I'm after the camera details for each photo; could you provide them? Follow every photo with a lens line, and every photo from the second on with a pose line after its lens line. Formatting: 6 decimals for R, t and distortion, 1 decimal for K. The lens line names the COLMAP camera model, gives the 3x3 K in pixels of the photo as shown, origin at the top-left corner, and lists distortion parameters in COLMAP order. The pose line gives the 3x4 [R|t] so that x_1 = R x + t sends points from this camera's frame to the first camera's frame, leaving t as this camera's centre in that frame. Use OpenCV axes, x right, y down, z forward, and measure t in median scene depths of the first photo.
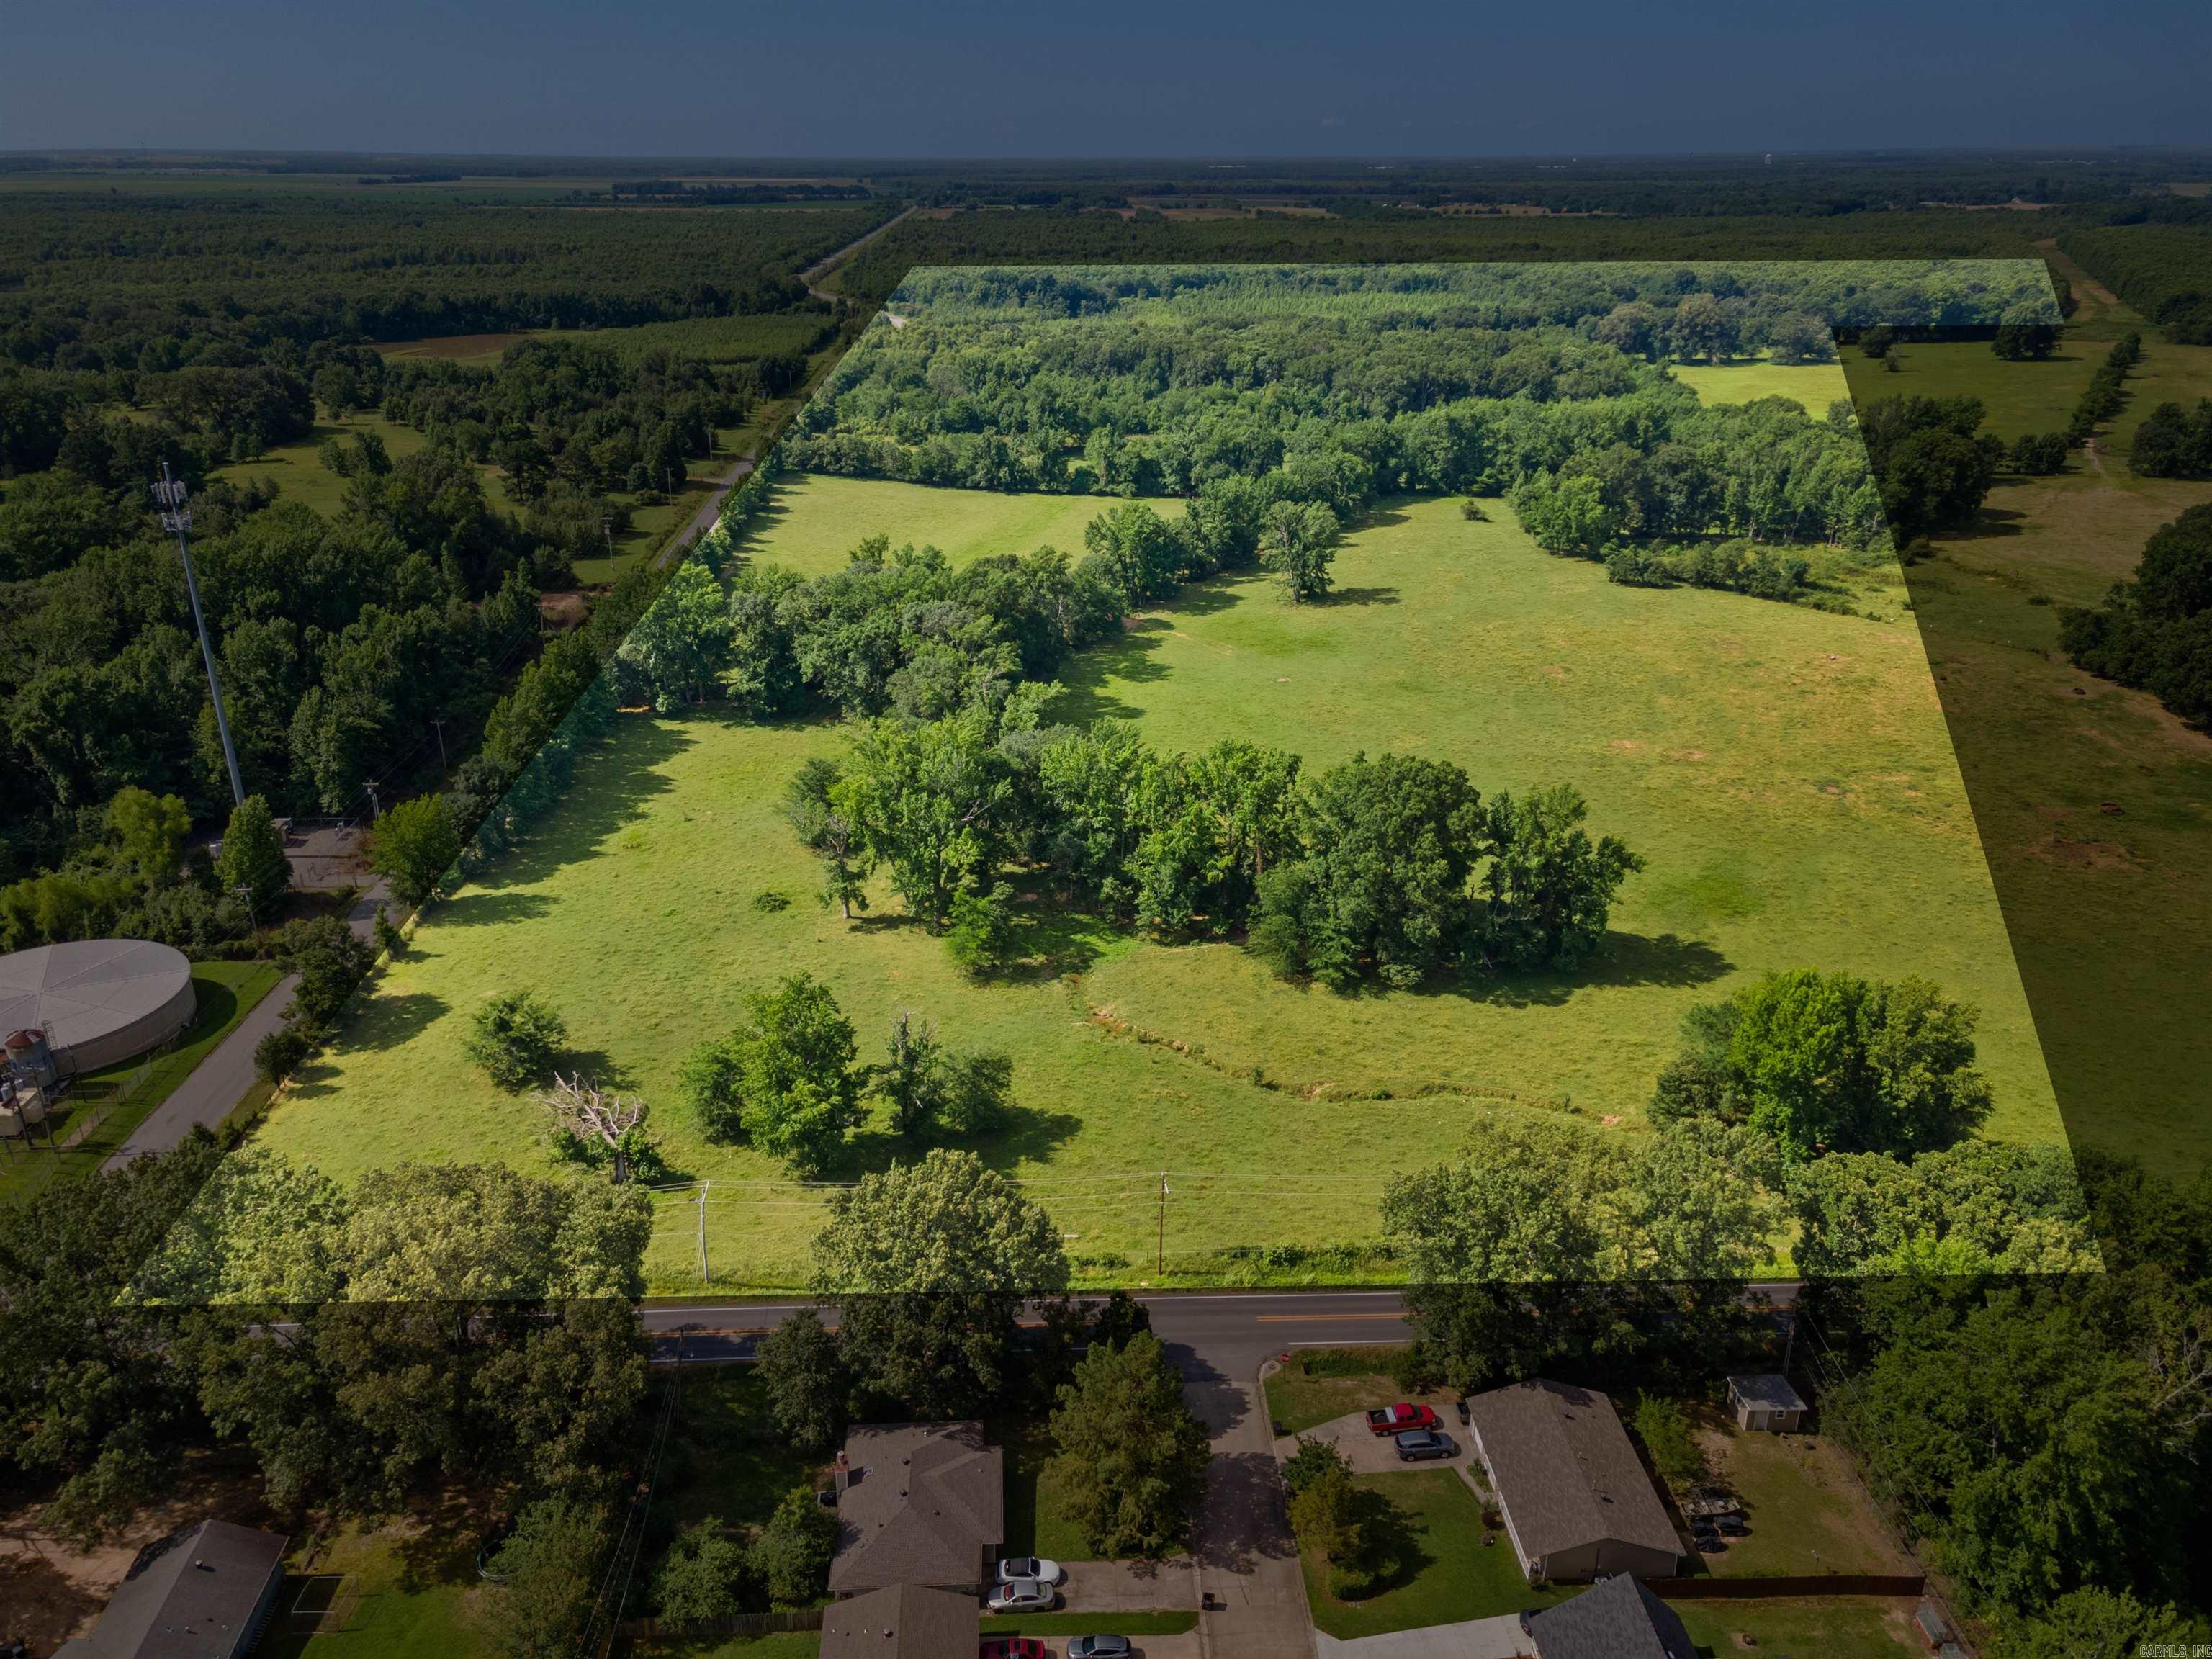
lens RADIAL K [[1617.9, 0, 1106.0], [0, 1617.9, 829.5], [0, 0, 1]] dist [0.028948, -0.003557]
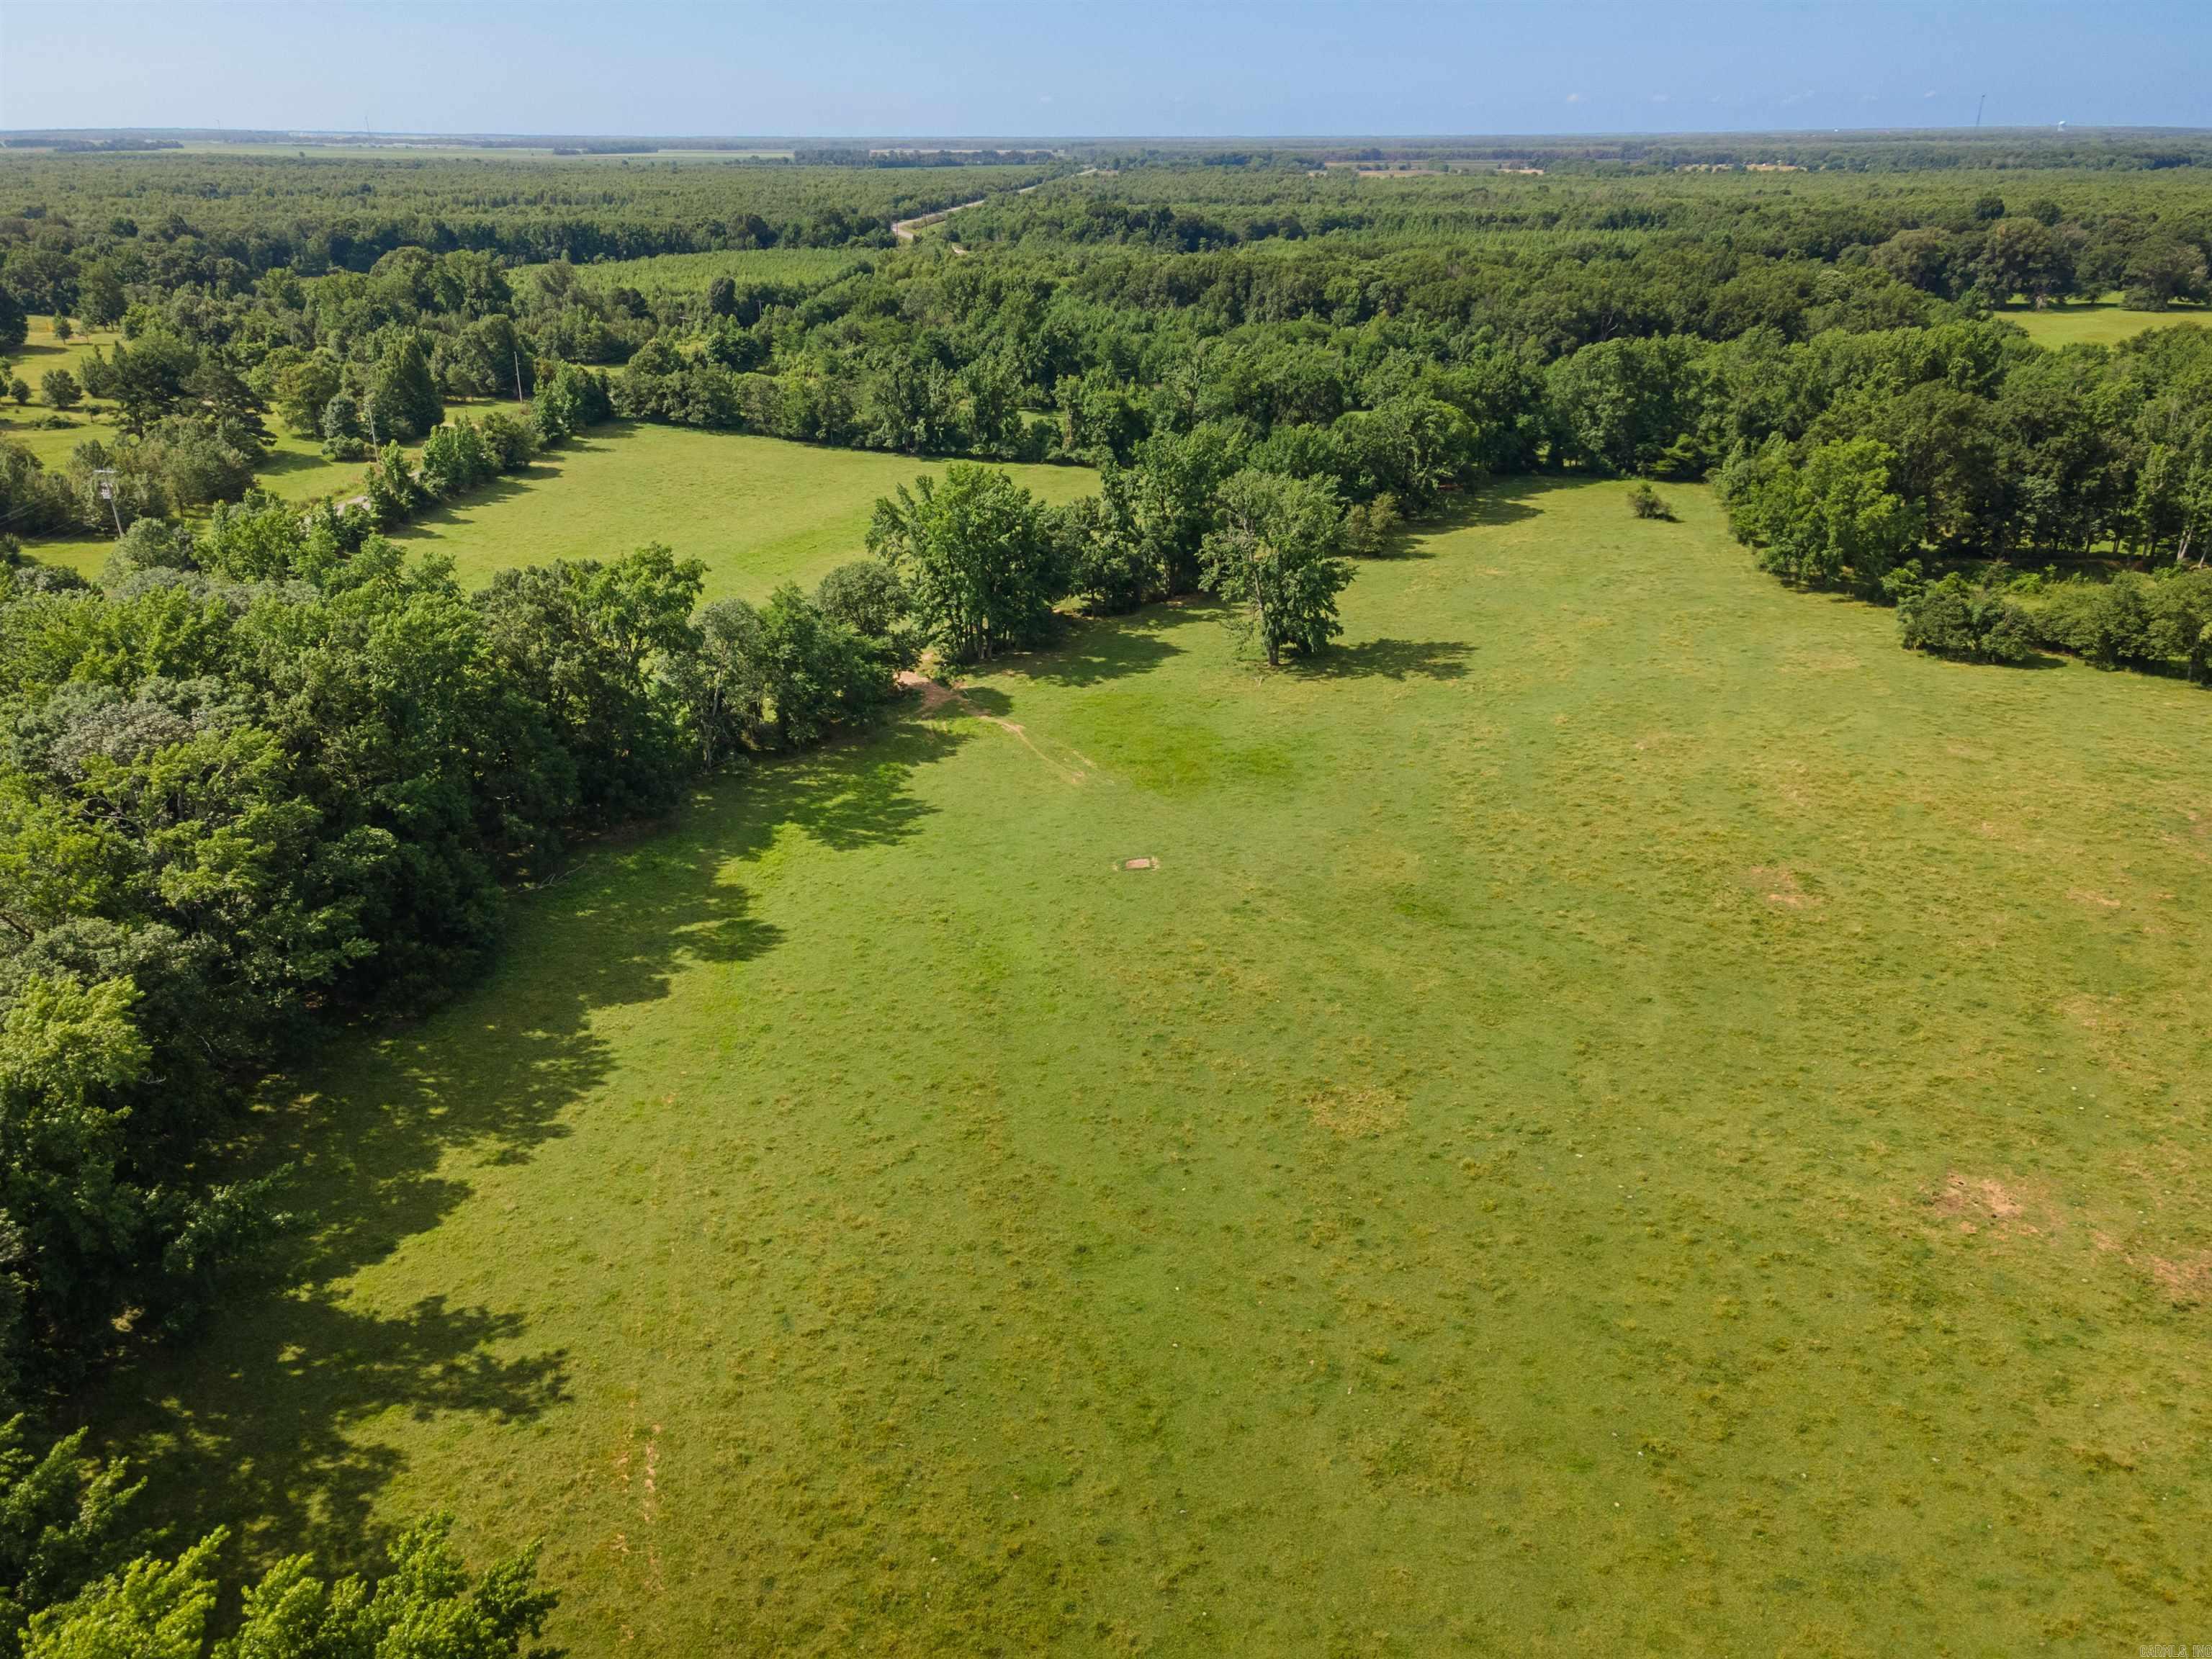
lens RADIAL K [[1631.0, 0, 1106.0], [0, 1631.0, 829.5], [0, 0, 1]] dist [0.013846, 0.057273]
pose [[0.991995, 0.048939, -0.116410, 0.133558], [-0.048254, 0.998797, 0.008693, -0.092817], [0.116695, -0.003006, 0.993163, 0.488666]]
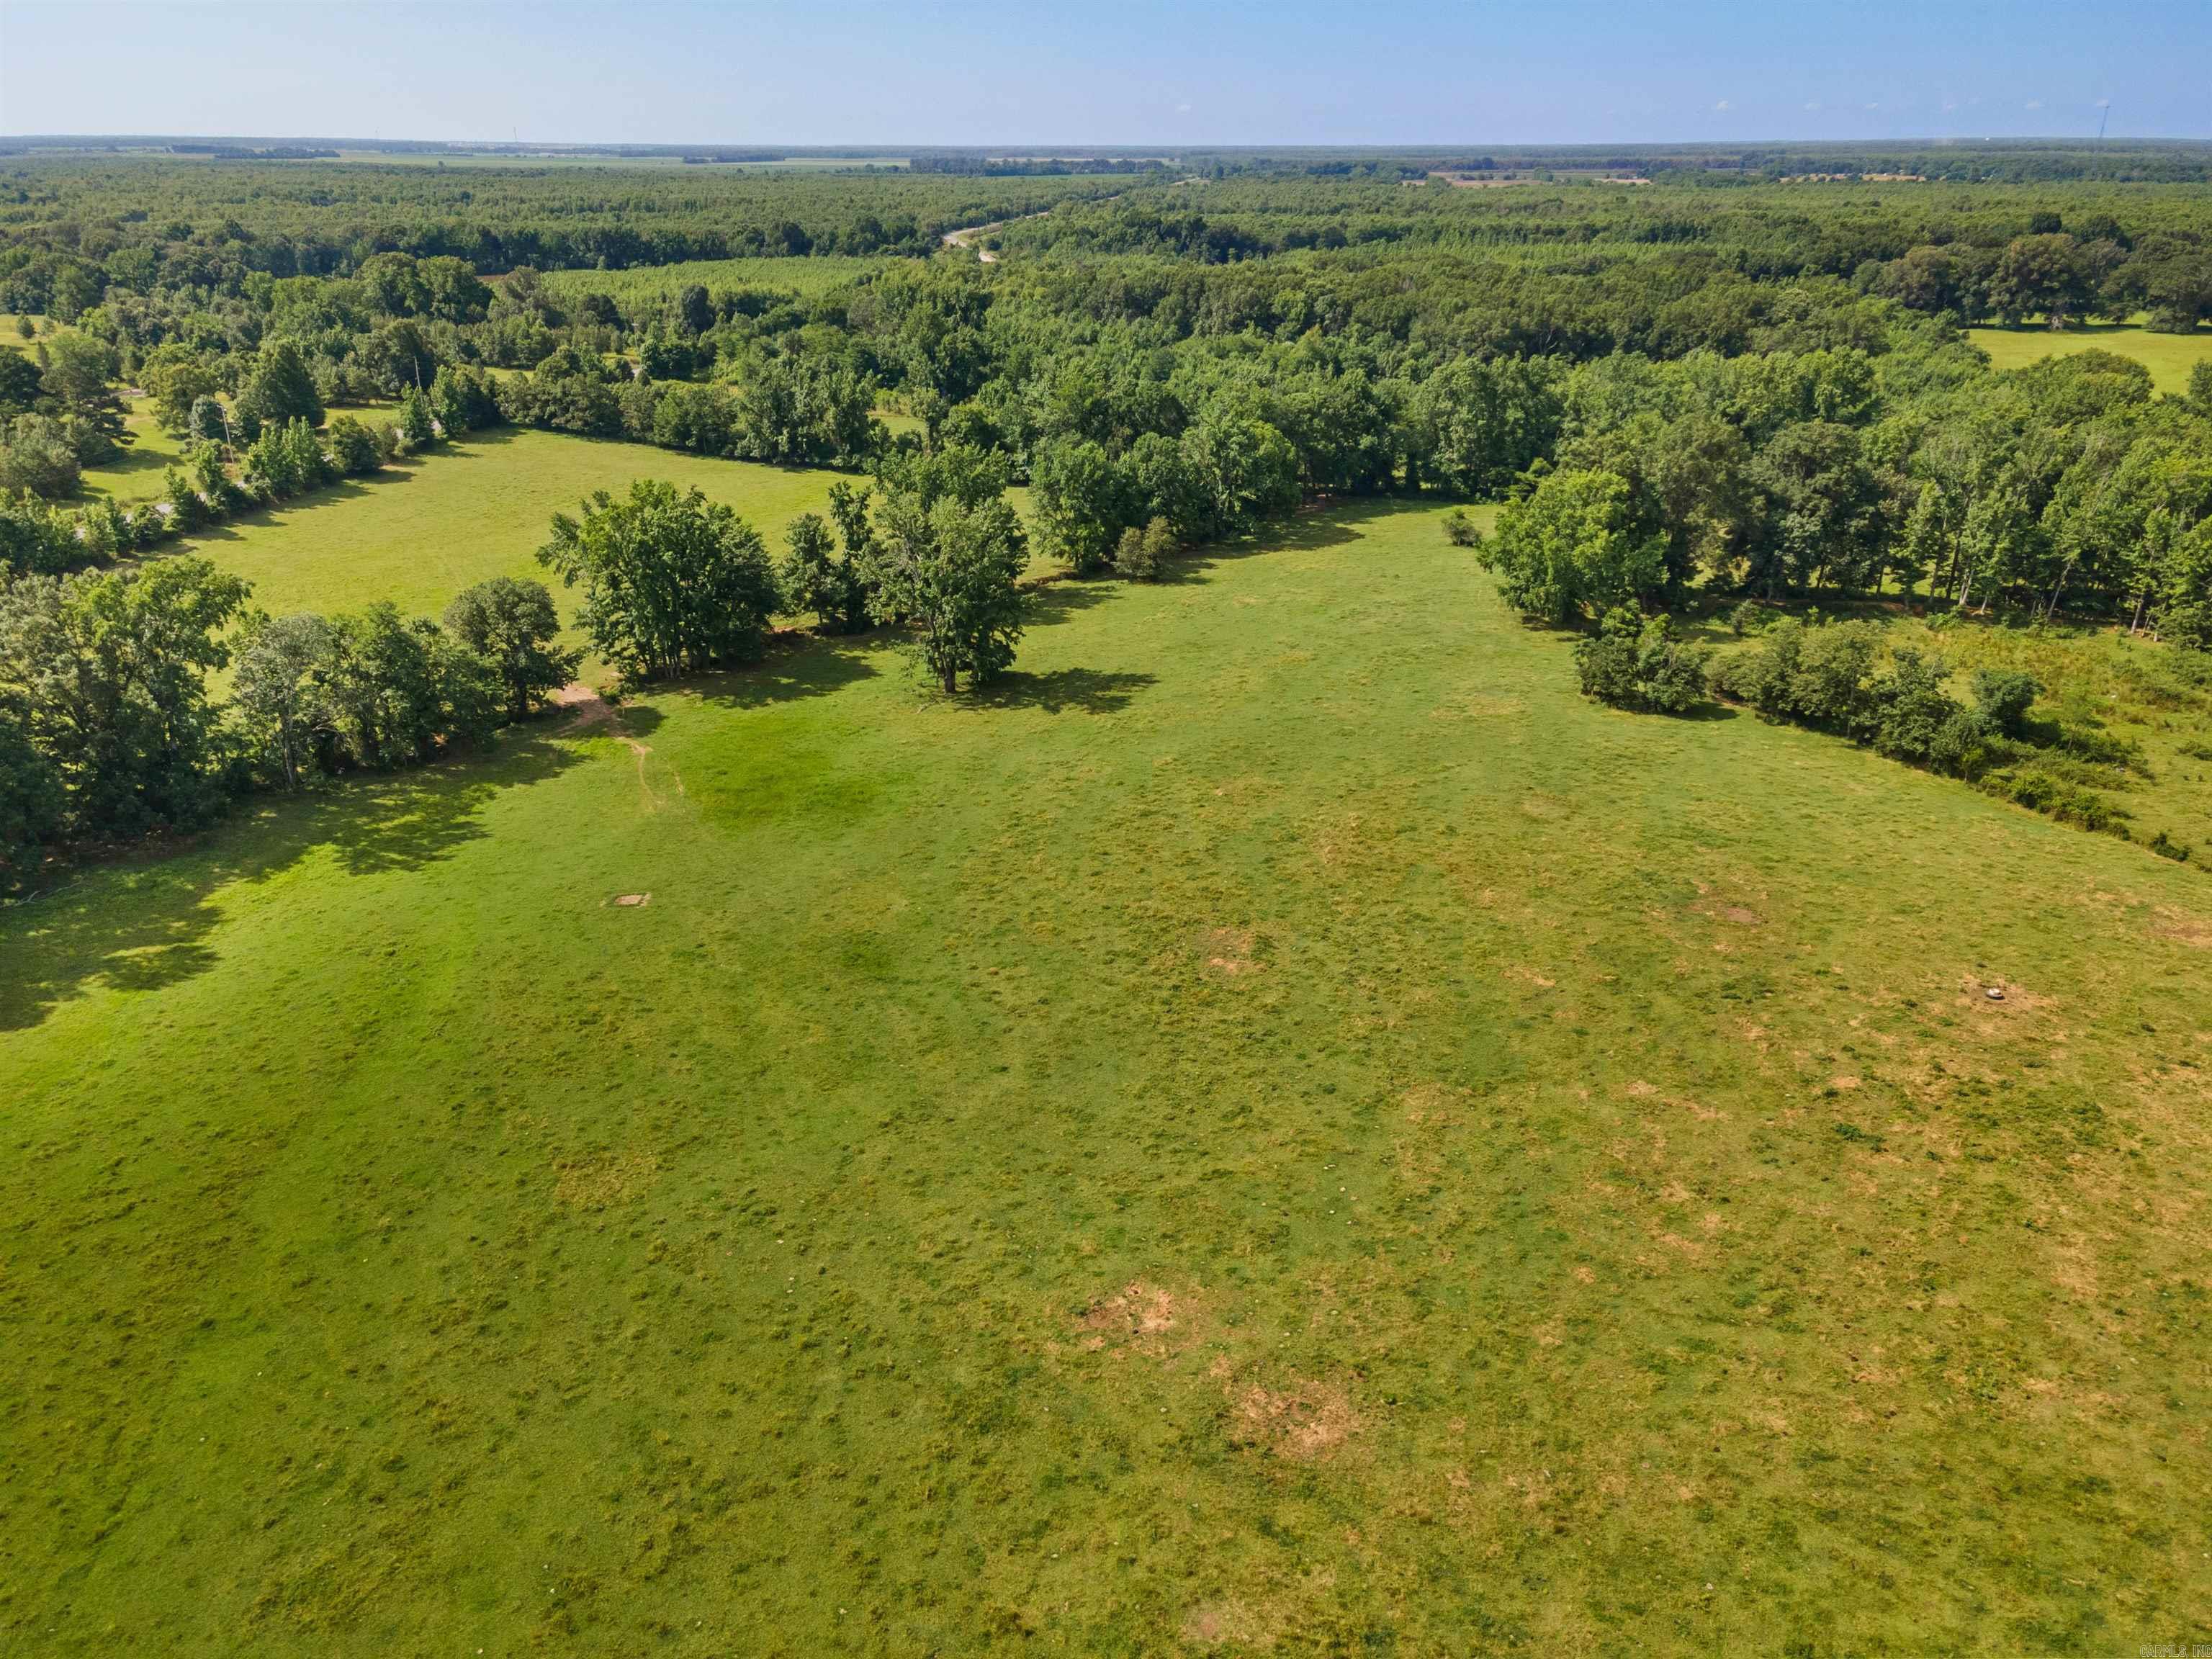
lens RADIAL K [[1614.4, 0, 1106.0], [0, 1614.4, 829.5], [0, 0, 1]] dist [0.020273, 0.042251]
pose [[0.979200, 0.080694, -0.186162, 0.275366], [-0.079823, 0.996735, 0.012180, -0.111538], [0.186537, 0.002933, 0.982444, 0.528963]]
